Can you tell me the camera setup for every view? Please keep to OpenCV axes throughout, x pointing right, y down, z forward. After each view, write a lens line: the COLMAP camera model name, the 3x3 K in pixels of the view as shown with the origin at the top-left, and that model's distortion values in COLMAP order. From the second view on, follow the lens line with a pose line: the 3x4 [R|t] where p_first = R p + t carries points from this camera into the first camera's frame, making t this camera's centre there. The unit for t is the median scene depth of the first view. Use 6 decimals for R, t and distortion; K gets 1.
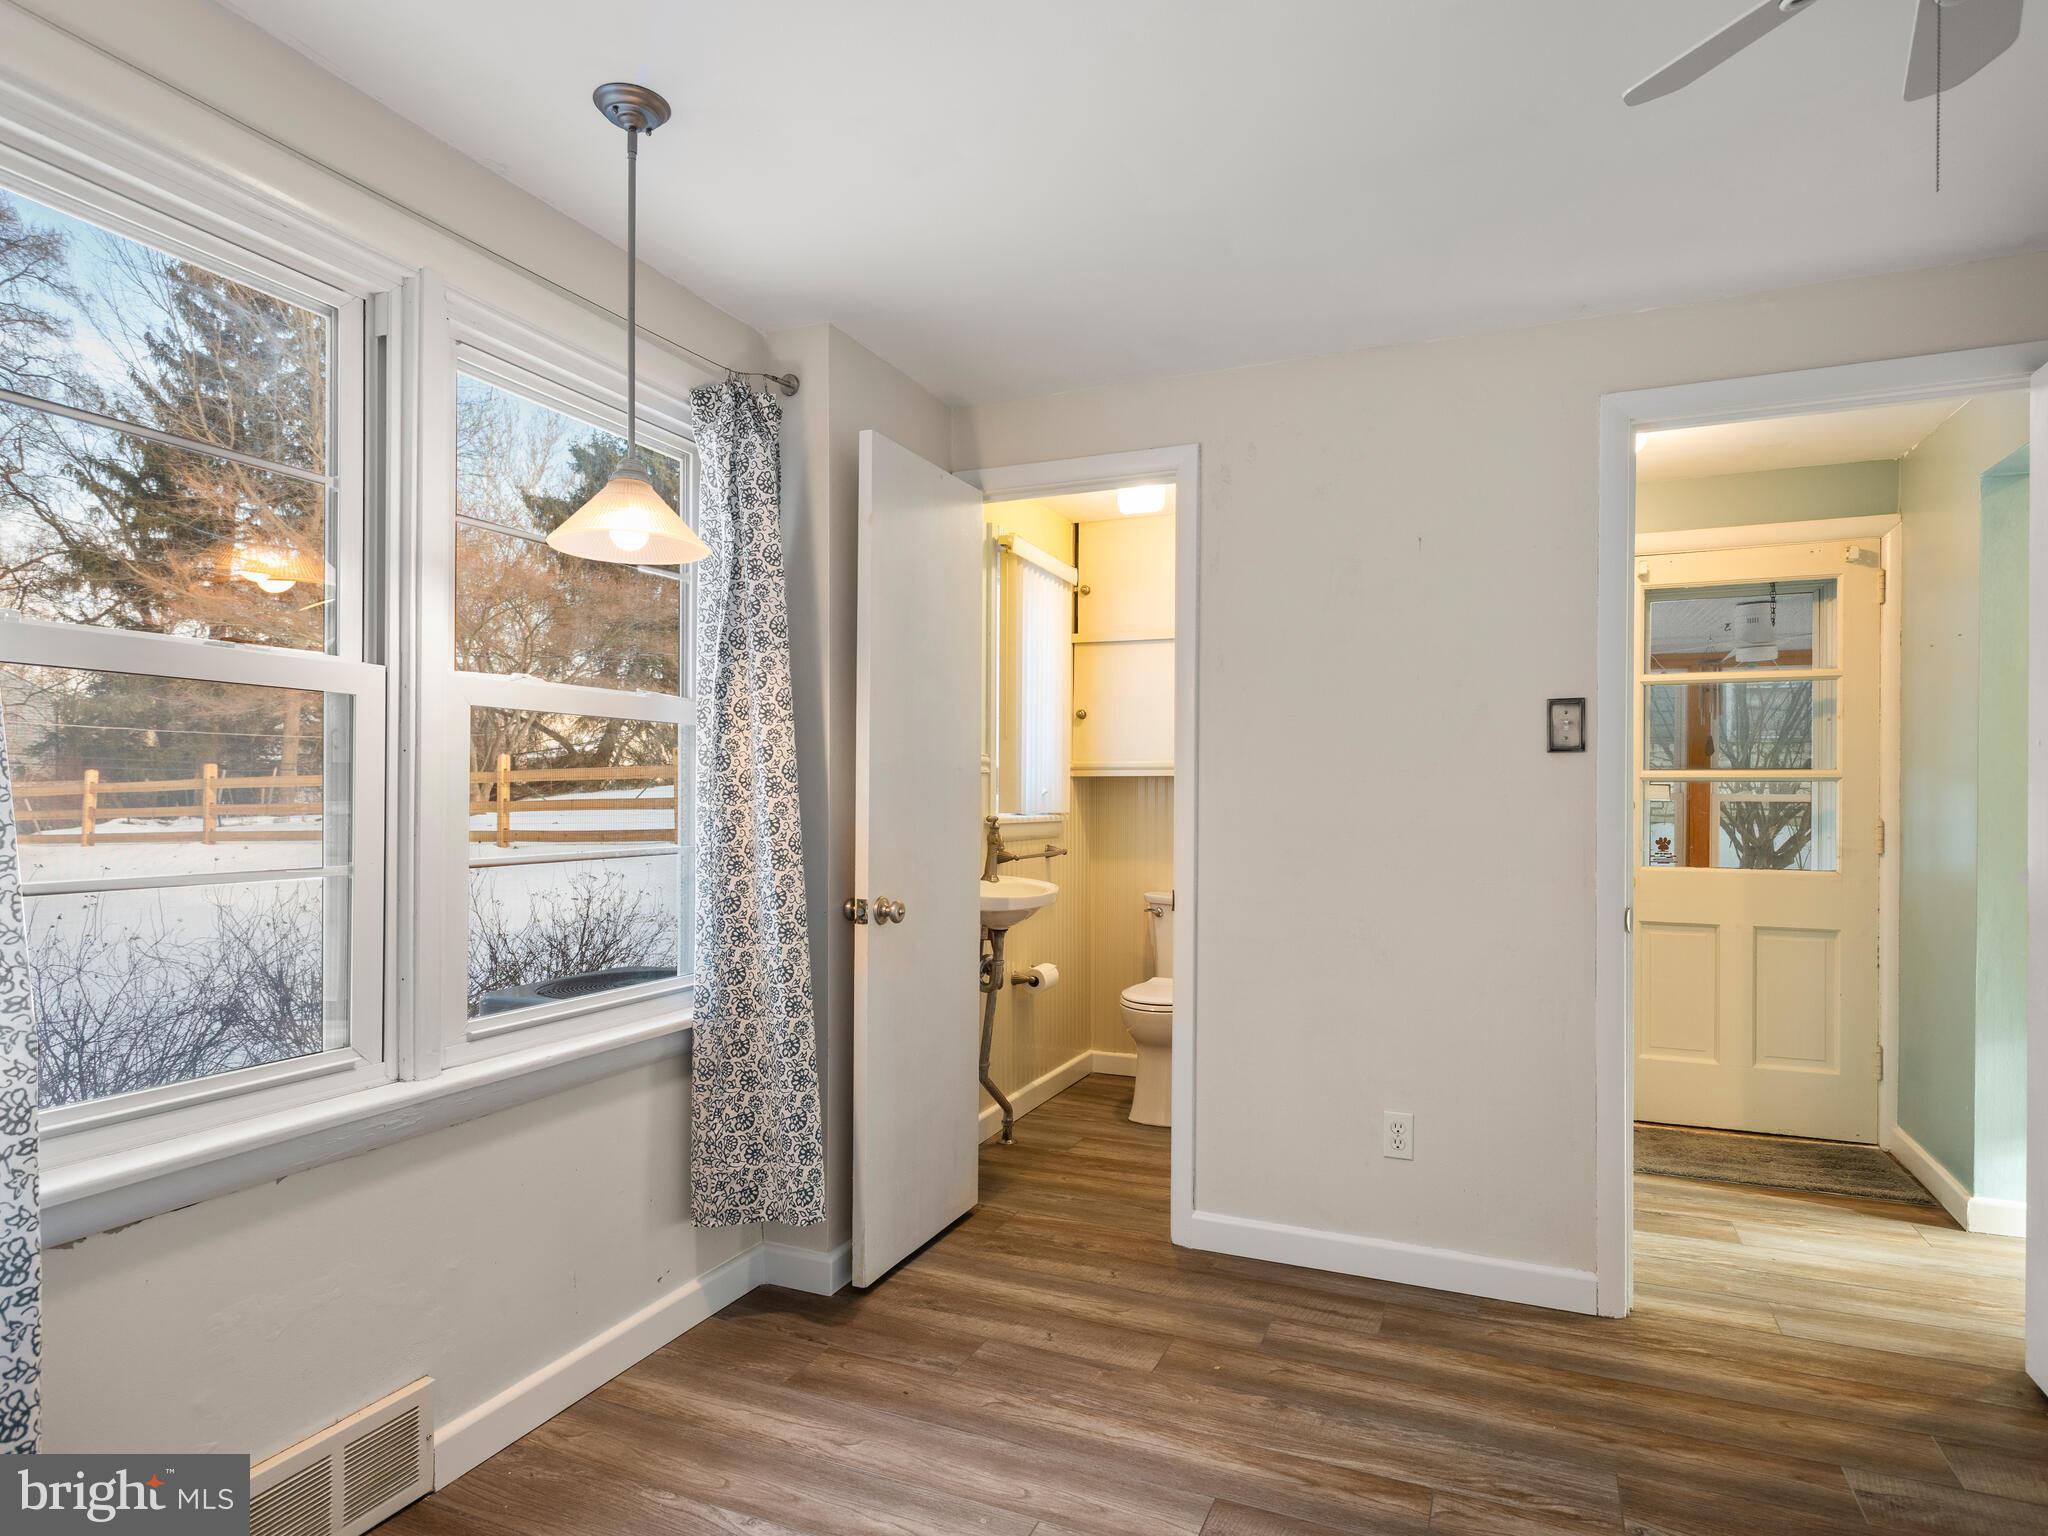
lens RADIAL K [[1142.3, 0, 1024.0], [0, 1142.3, 768.0], [0, 0, 1]] dist [0.000084, -0.000013]
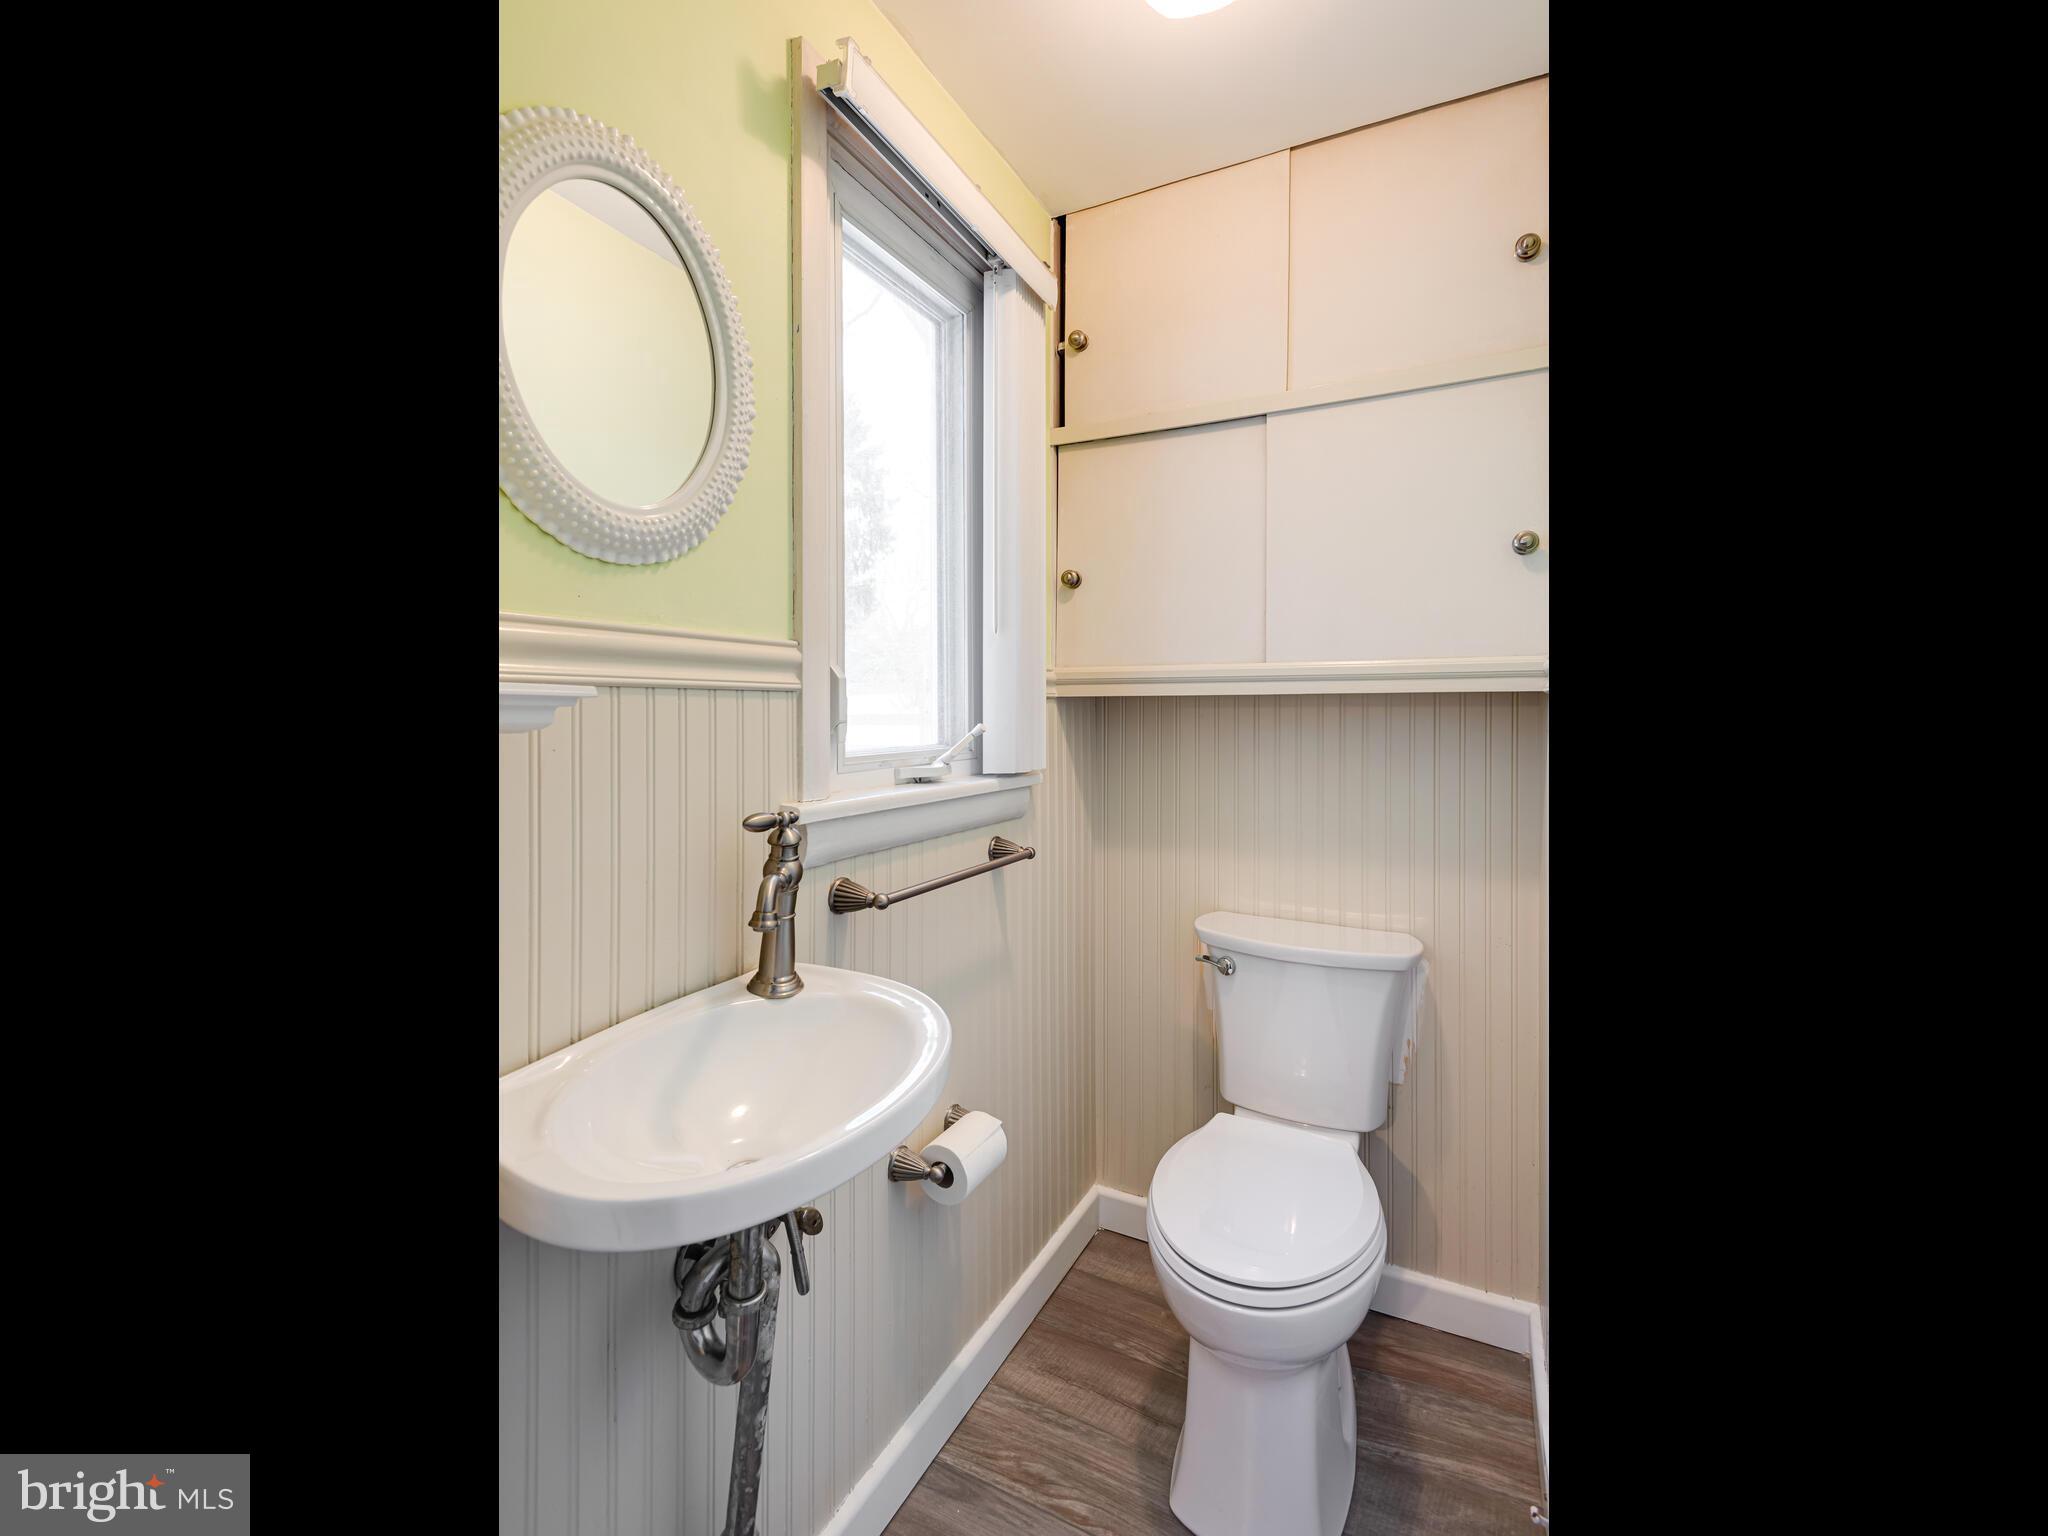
lens RADIAL K [[845.0, 0, 1024.8], [0, 845.0, 701.5], [0, 0, 1]] dist [-0.000358, -0.000023]
pose [[0.997495, -0.005010, -0.070566, 0.056538], [0.005872, 0.999910, 0.012022, 0.004285], [0.070500, -0.012406, 0.997435, 0.620585]]
